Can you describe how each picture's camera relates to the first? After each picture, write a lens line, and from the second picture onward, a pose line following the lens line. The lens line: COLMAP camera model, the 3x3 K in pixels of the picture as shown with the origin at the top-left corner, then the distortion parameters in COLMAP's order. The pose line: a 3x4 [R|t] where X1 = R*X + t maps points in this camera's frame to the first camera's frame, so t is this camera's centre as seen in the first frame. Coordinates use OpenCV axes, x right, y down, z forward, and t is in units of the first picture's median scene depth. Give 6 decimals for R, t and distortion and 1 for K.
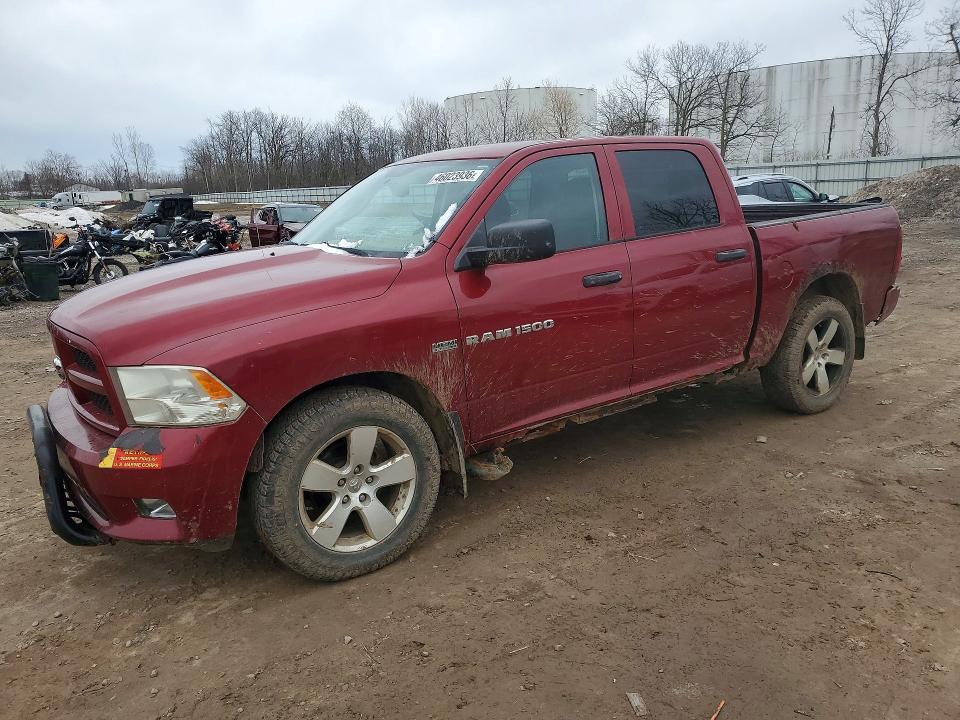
lens RADIAL K [[786.4, 0, 480.0], [0, 786.4, 360.0], [0, 0, 1]] dist [-0.008500, -0.002107]
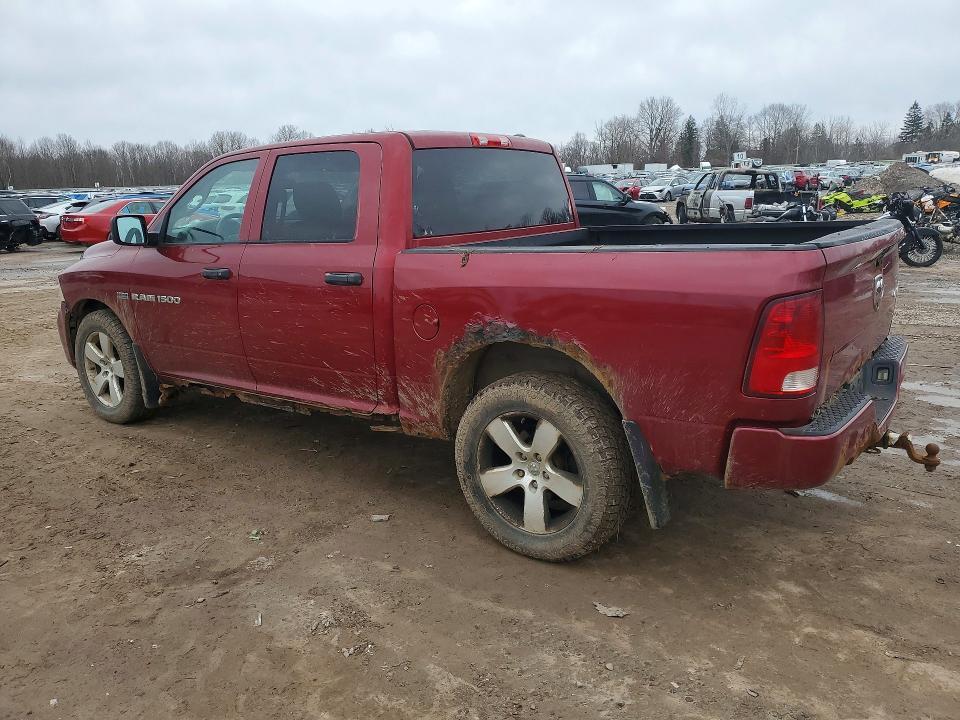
lens RADIAL K [[733.5, 0, 480.0], [0, 733.5, 360.0], [0, 0, 1]] dist [-0.001909, -0.001136]
pose [[0.292924, 0.232795, -0.927363, 1.197455], [-0.210468, 0.961816, 0.174964, -0.233127], [0.932684, 0.143929, 0.330735, 0.958784]]
